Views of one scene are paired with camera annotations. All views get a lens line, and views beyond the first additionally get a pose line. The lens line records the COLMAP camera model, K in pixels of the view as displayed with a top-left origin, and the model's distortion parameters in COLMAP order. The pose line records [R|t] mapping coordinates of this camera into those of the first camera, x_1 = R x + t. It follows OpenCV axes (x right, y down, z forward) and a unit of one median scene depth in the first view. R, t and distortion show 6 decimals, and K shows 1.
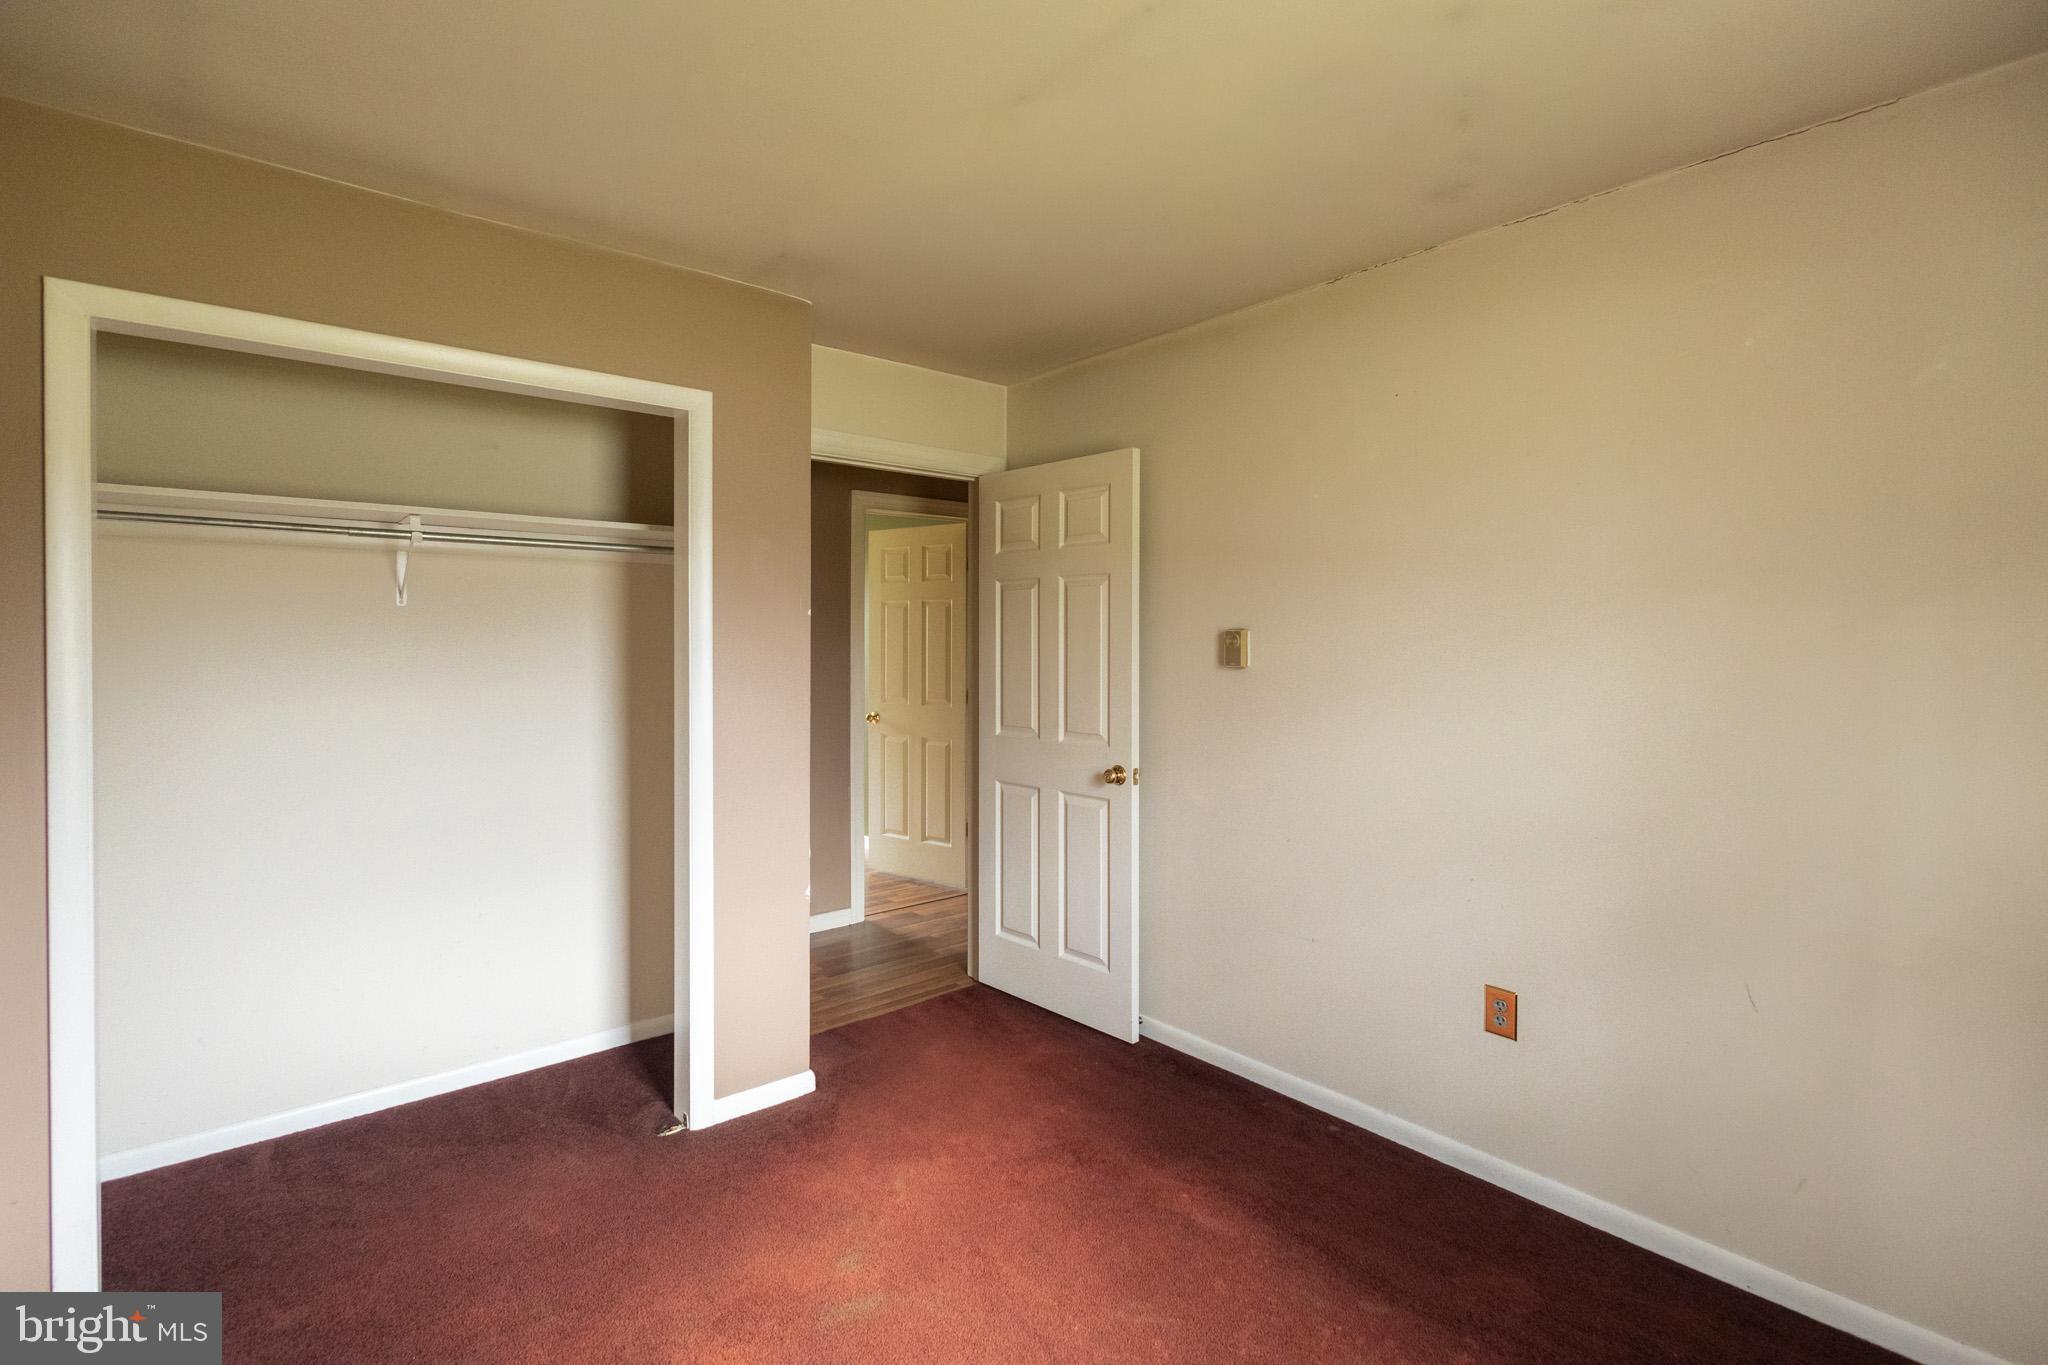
lens RADIAL K [[947.5, 0, 1020.3], [0, 947.5, 647.9], [0, 0, 1]] dist [0.000005, -0.000007]
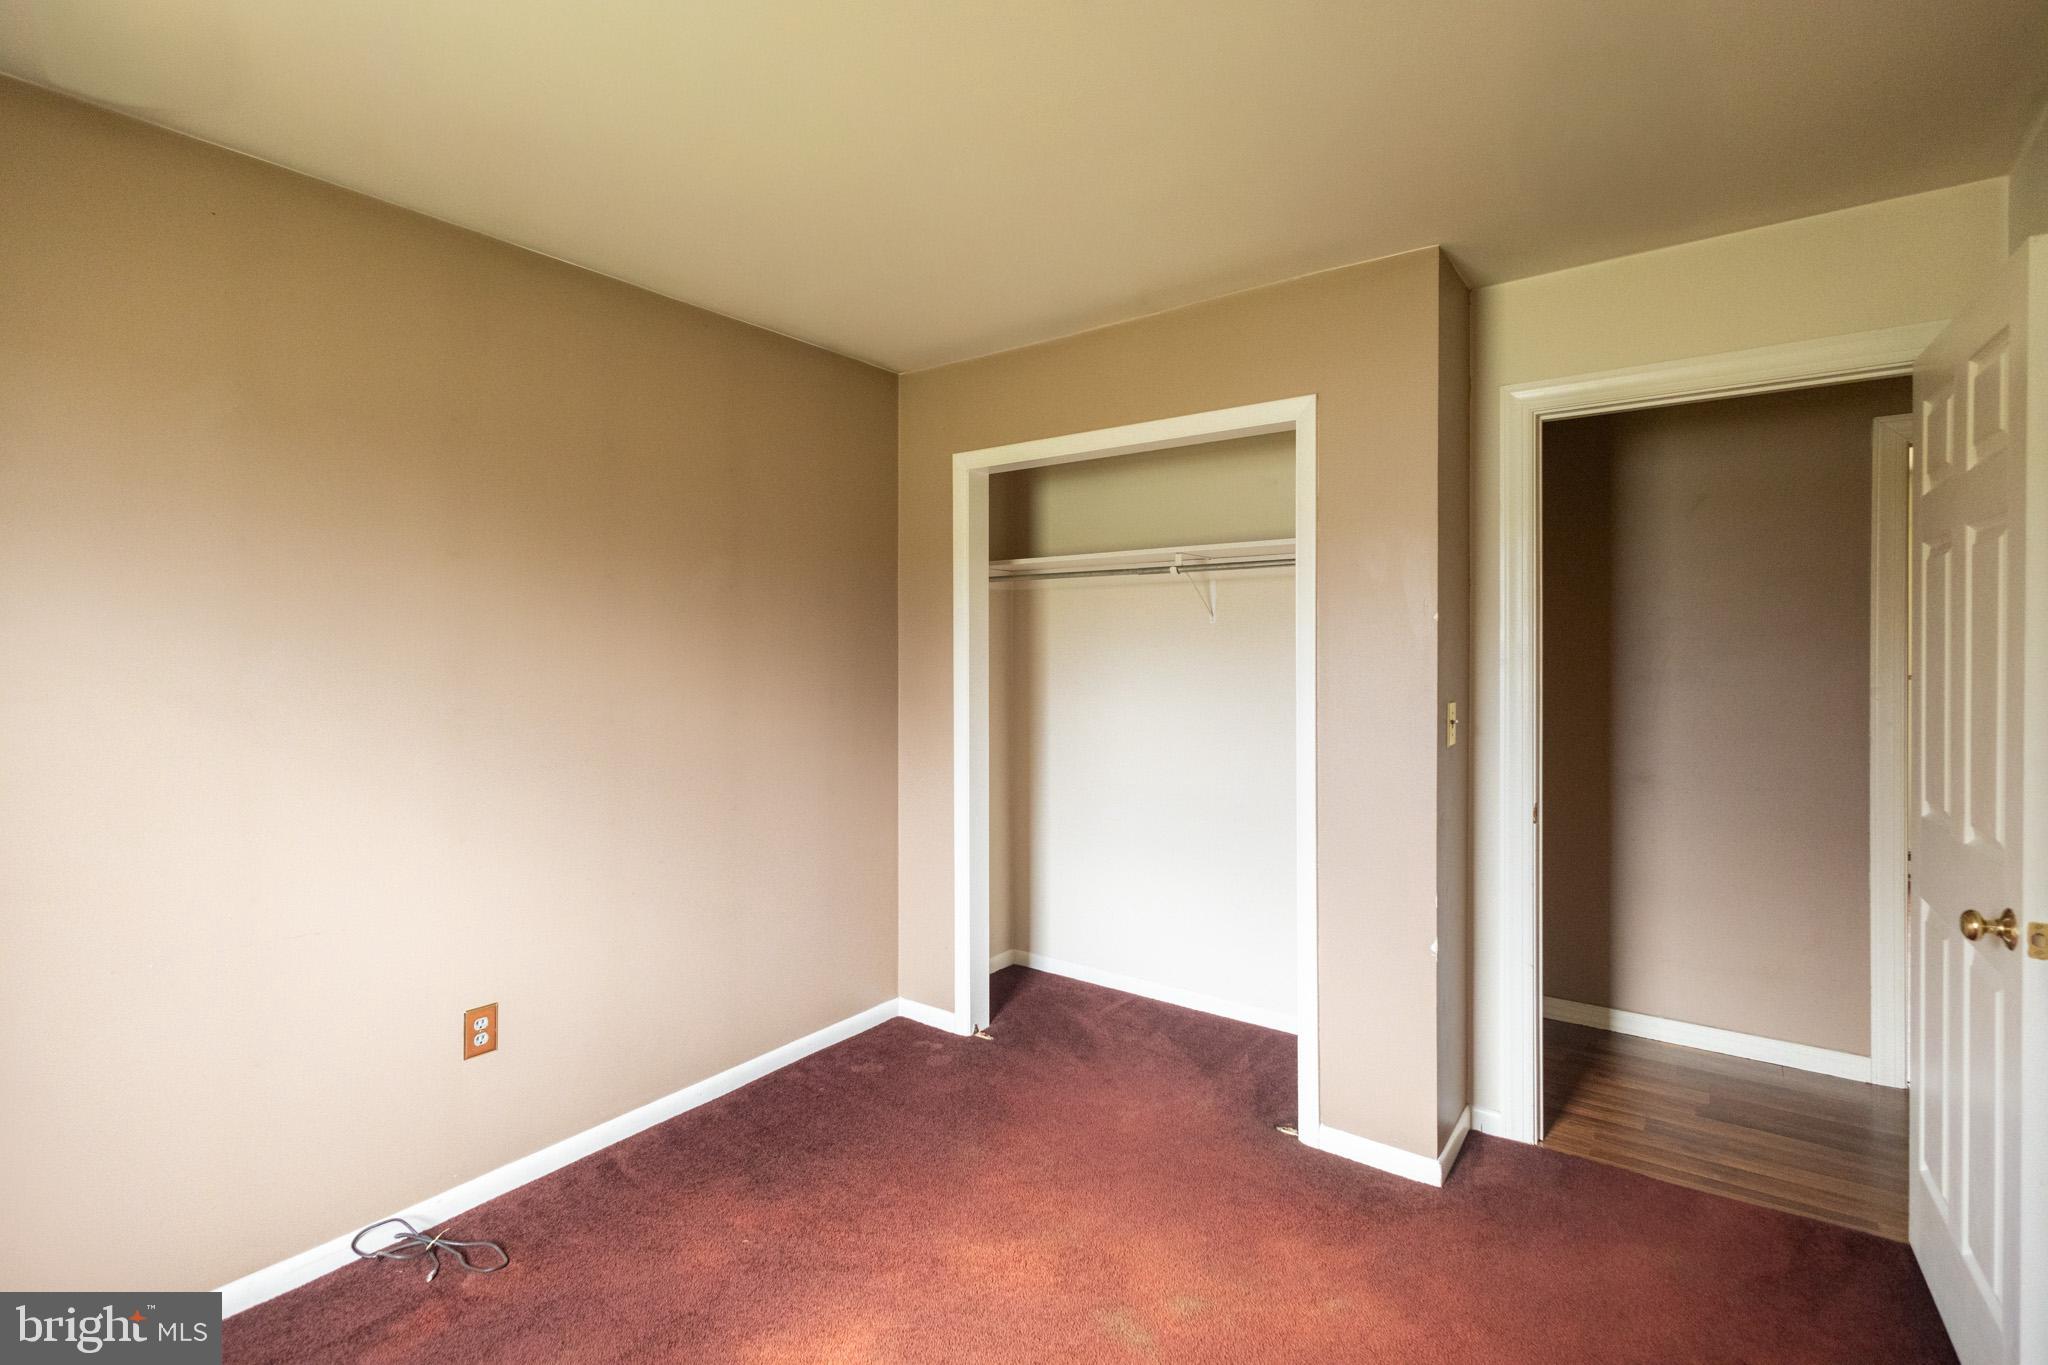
lens RADIAL K [[914.1, 0, 1007.4], [0, 914.1, 666.8], [0, 0, 1]] dist [-0.000753, -0.000442]
pose [[0.239320, 0.015451, -0.970818, 0.478304], [-0.008941, 0.999866, 0.013709, -0.000926], [0.970900, 0.005399, 0.239426, 0.440915]]
